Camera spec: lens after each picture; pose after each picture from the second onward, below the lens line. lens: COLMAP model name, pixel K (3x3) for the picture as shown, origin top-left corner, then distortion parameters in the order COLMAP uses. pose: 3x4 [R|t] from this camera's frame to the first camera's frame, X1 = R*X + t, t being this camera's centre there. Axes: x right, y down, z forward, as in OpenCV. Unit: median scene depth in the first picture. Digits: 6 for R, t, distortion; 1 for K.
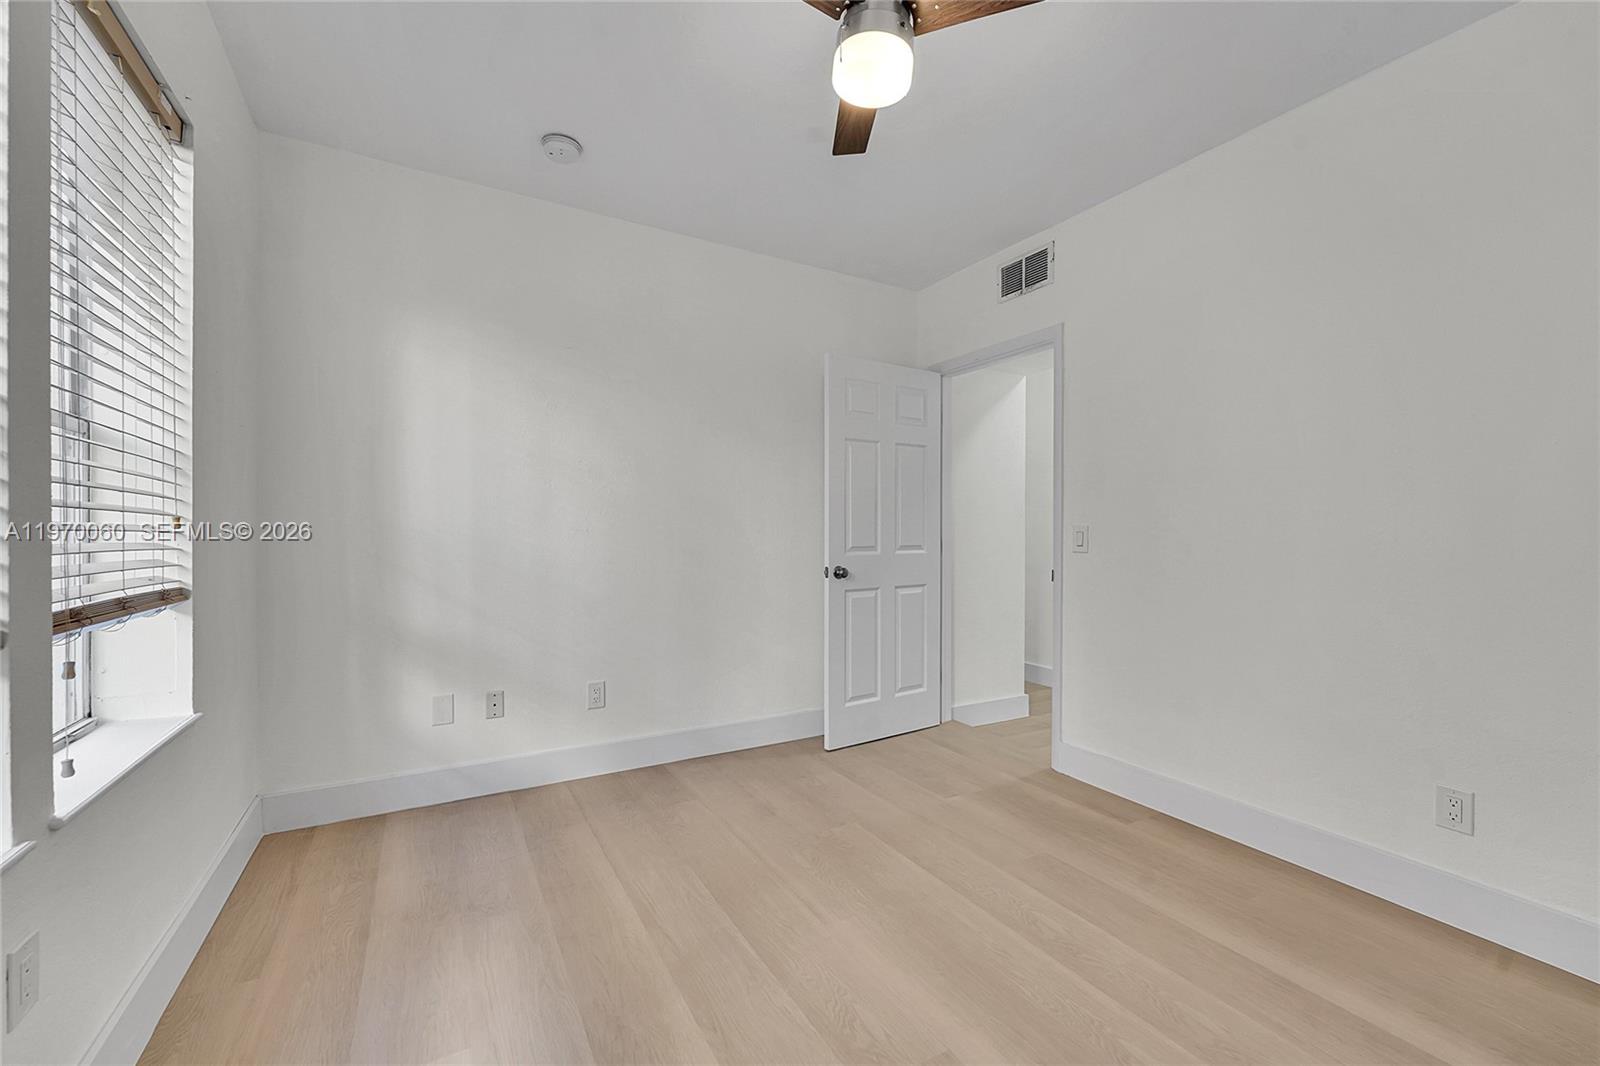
lens RADIAL K [[652.1, 0, 781.4], [0, 652.1, 529.5], [0, 0, 1]] dist [-0.001058, -0.000167]
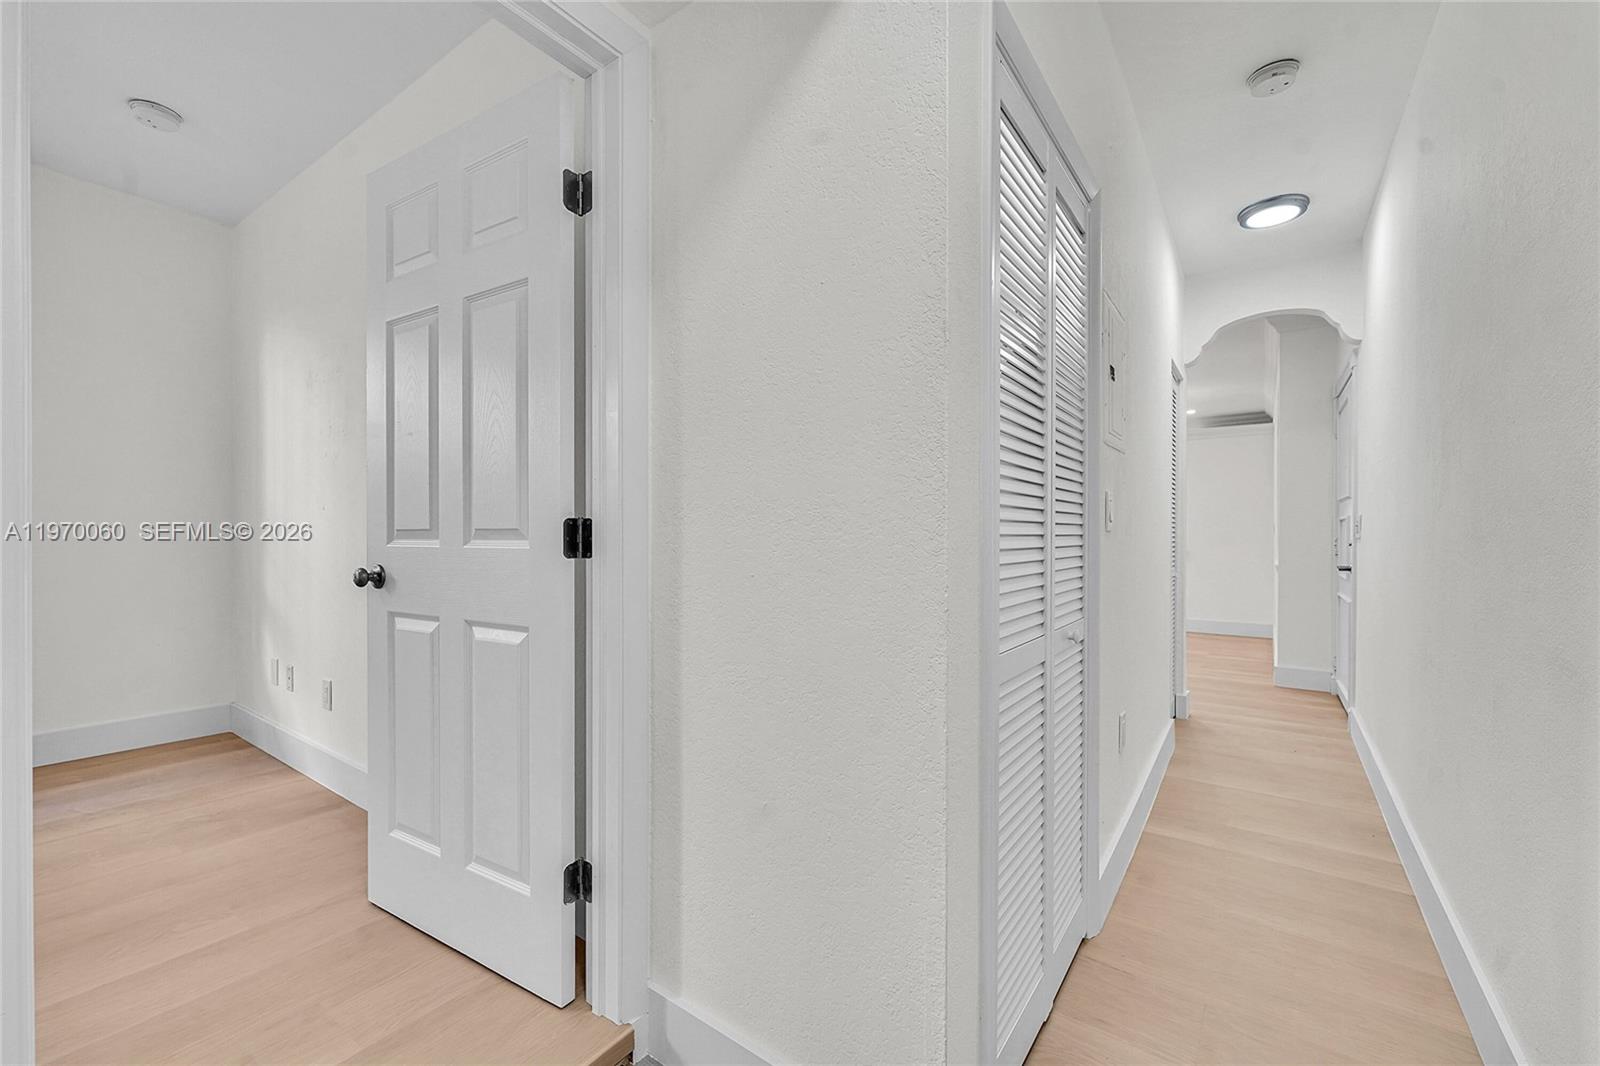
lens RADIAL K [[669.6, 0, 820.1], [0, 669.6, 535.9], [0, 0, 1]] dist [-0.002043, -0.000422]
pose [[0.462420, 0.019666, -0.886443, 0.962789], [-0.006886, 0.999803, 0.018589, 0.027997], [0.886634, -0.002492, 0.462464, 1.402001]]
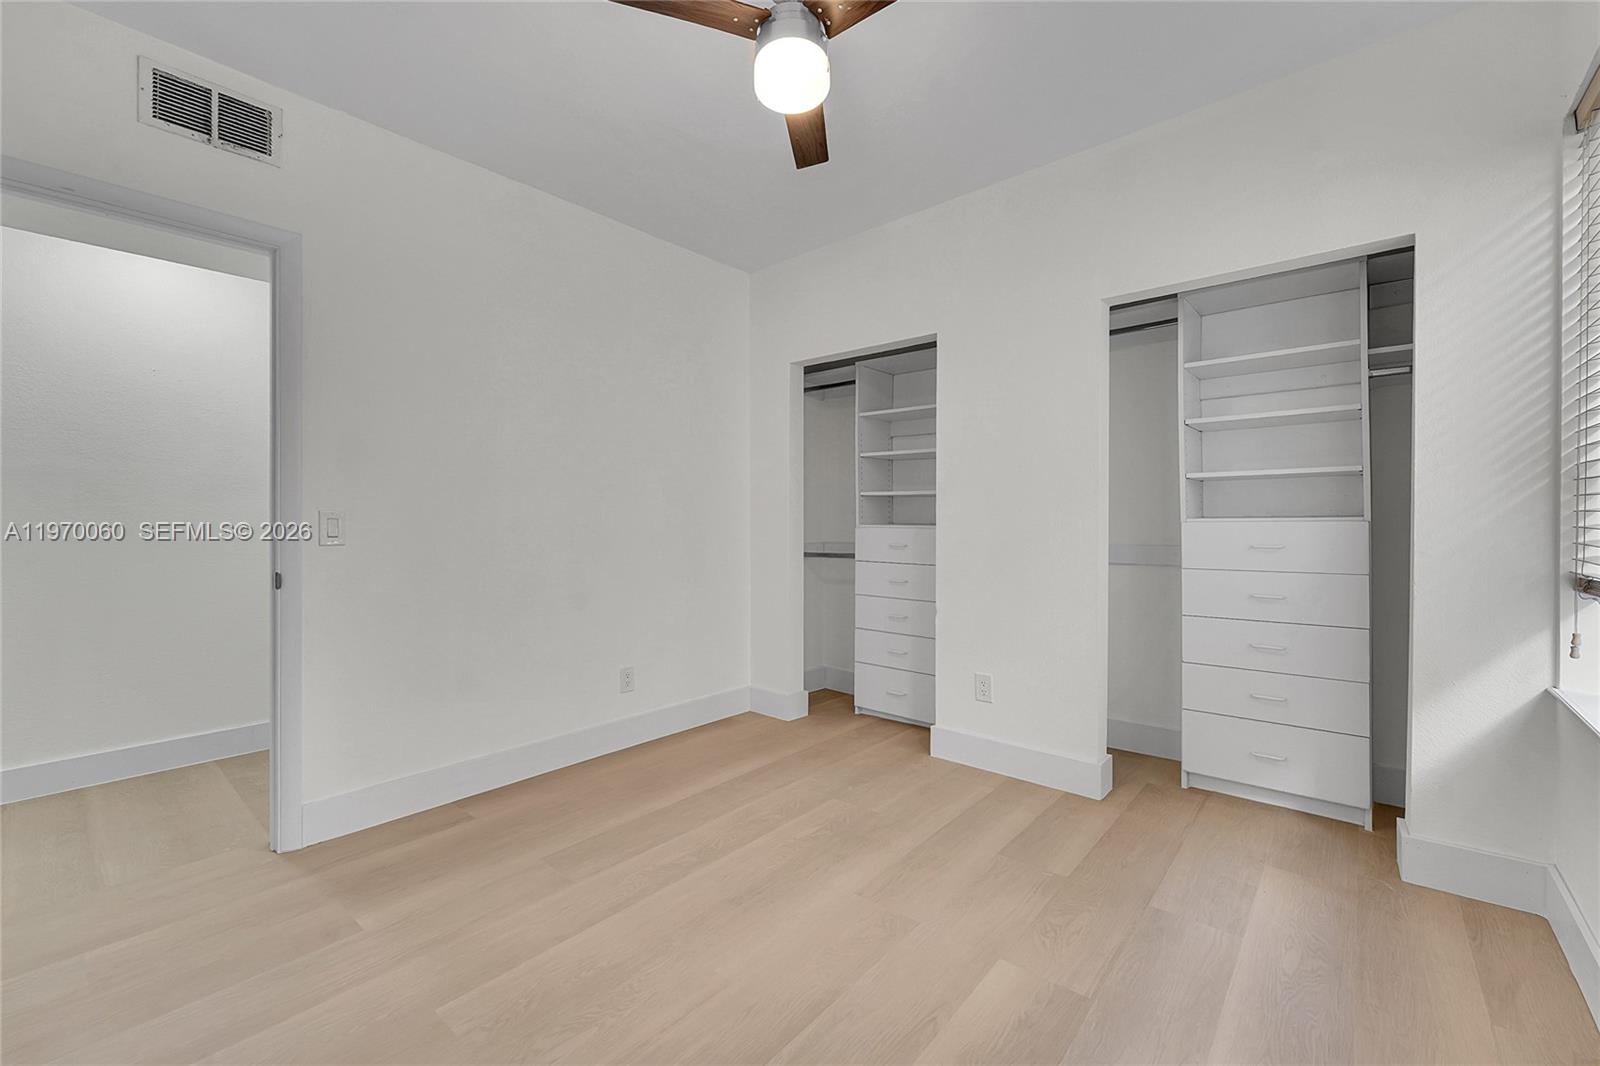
lens RADIAL K [[688.8, 0, 776.0], [0, 688.8, 516.8], [0, 0, 1]] dist [-0.000778, -0.000280]
pose [[-0.358459, 0.001233, 0.933545, -0.573915], [0.000344, 0.999999, -0.001188, 0.002245], [-0.933546, -0.000105, -0.358459, 0.921593]]
